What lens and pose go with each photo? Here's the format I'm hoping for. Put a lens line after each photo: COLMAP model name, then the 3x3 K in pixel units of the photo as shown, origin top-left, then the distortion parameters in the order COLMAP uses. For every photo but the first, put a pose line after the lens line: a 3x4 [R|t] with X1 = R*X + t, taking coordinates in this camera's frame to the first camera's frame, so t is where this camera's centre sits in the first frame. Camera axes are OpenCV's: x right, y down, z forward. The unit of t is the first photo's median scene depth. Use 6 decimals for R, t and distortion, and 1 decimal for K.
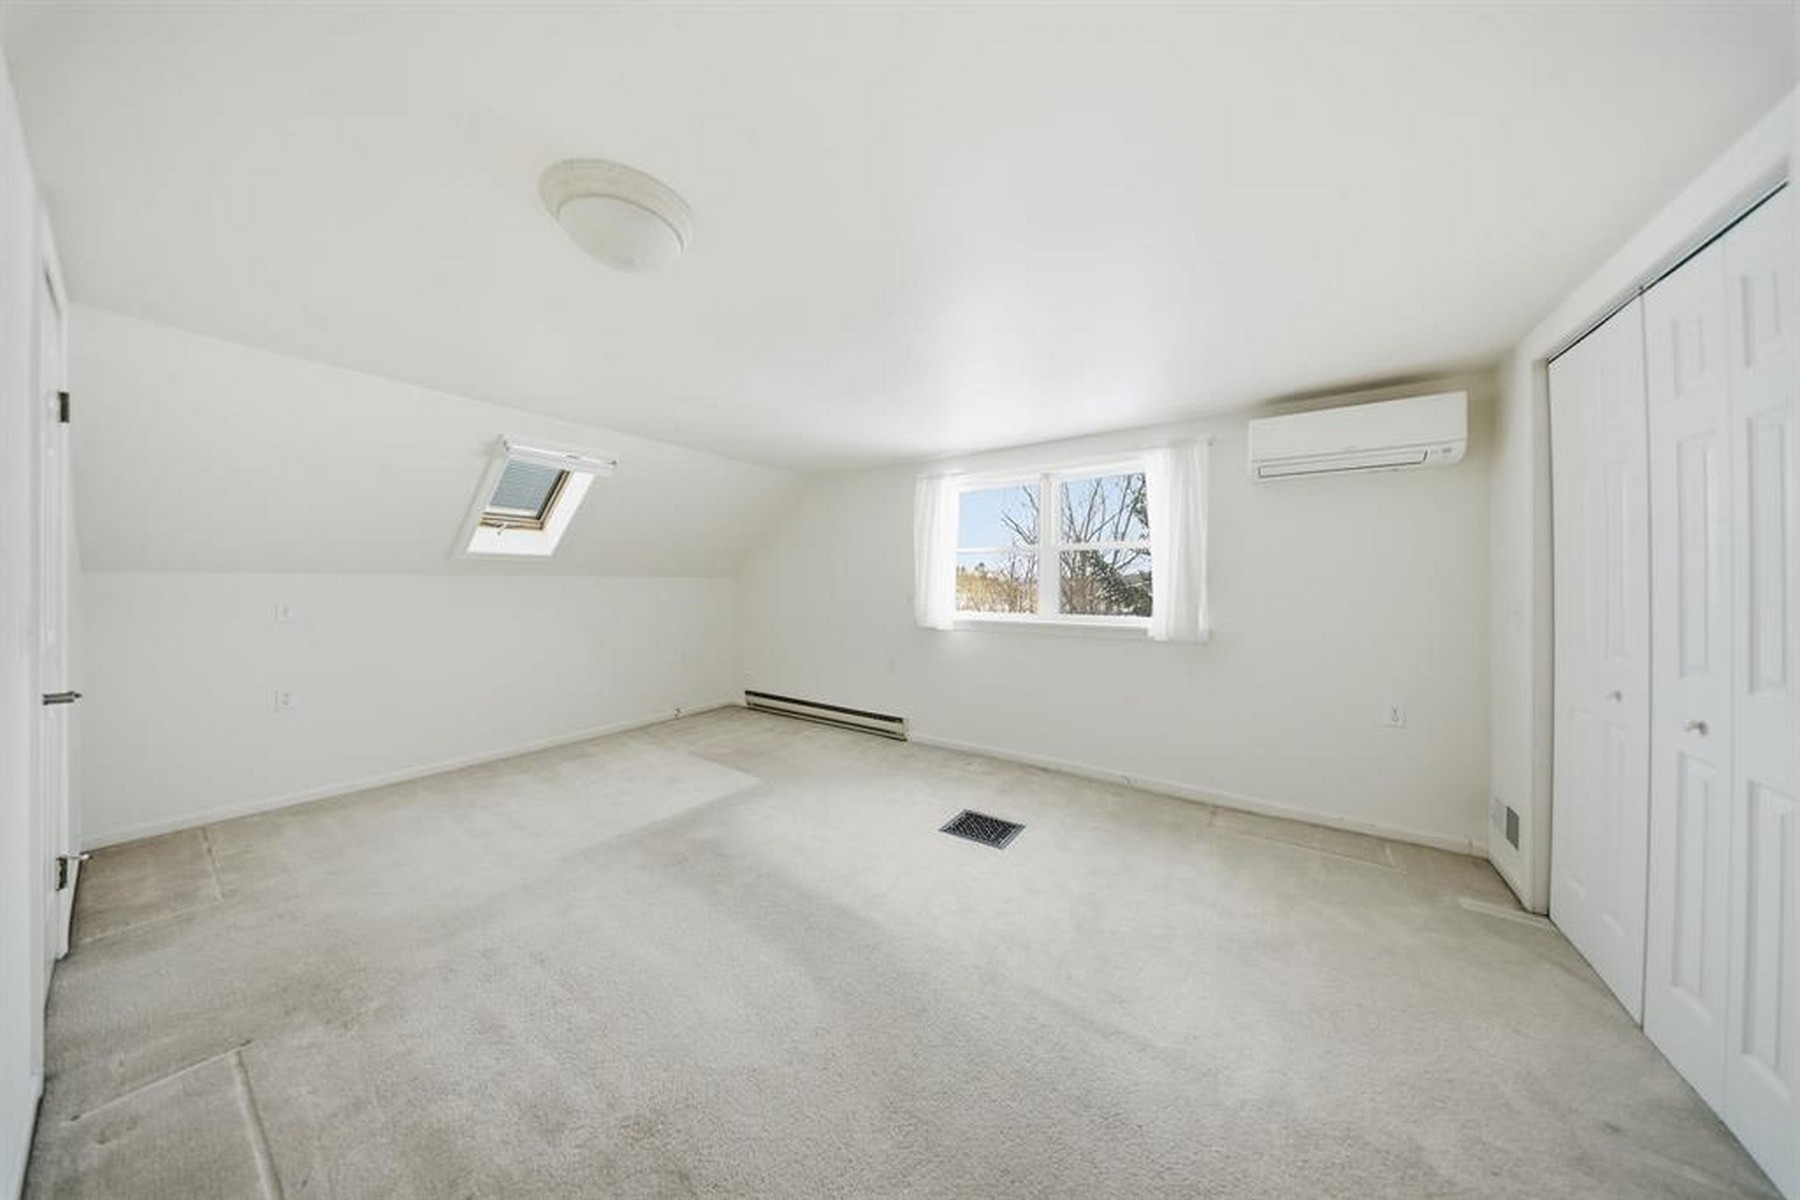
lens RADIAL K [[540.6, 0, 899.5], [0, 540.6, 607.4], [0, 0, 1]] dist [0.007625, -0.000014]
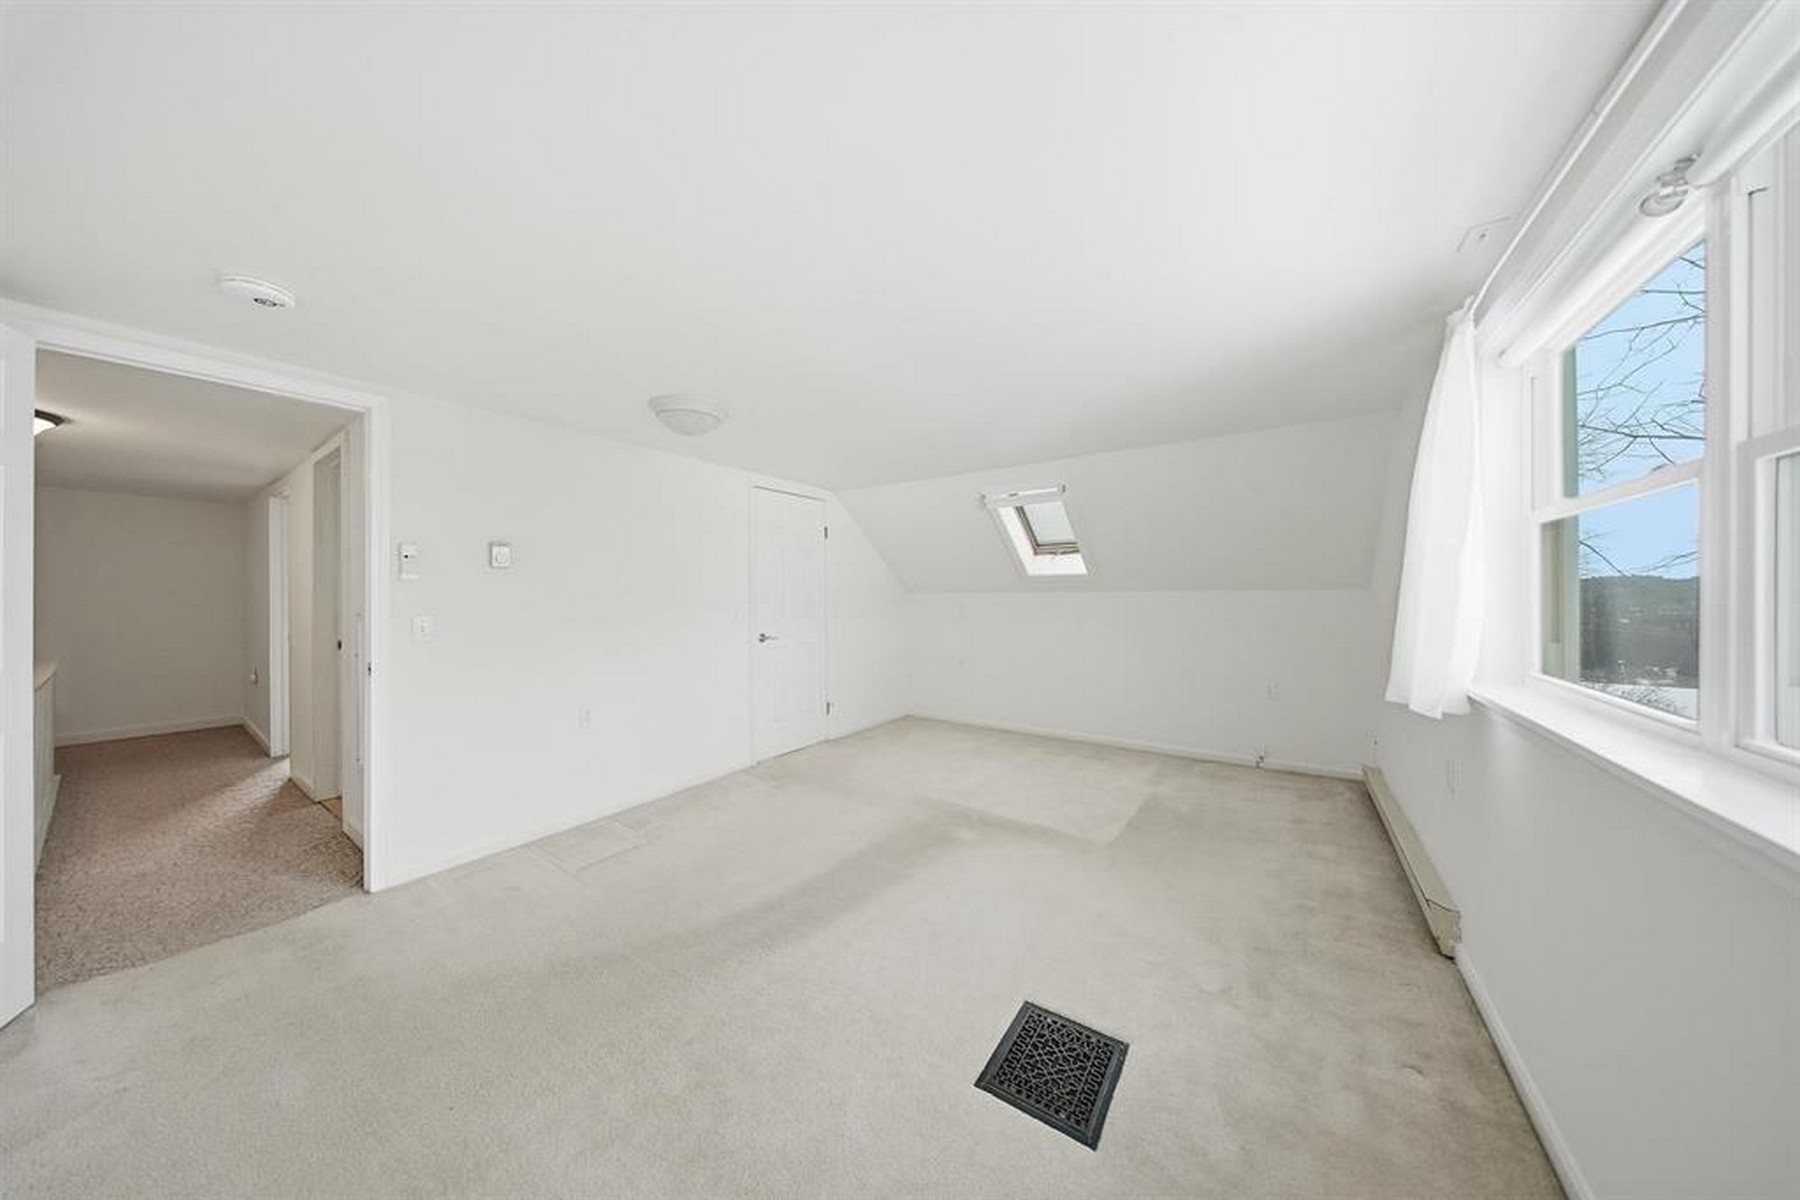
lens RADIAL K [[540.6, 0, 899.5], [0, 540.6, 607.4], [0, 0, 1]] dist [0.007625, -0.000014]
pose [[0.010398, 0.017978, -0.999784, 0.541358], [-0.040858, 0.999011, 0.017539, -0.032212], [0.999111, 0.040667, 0.011123, 0.660998]]
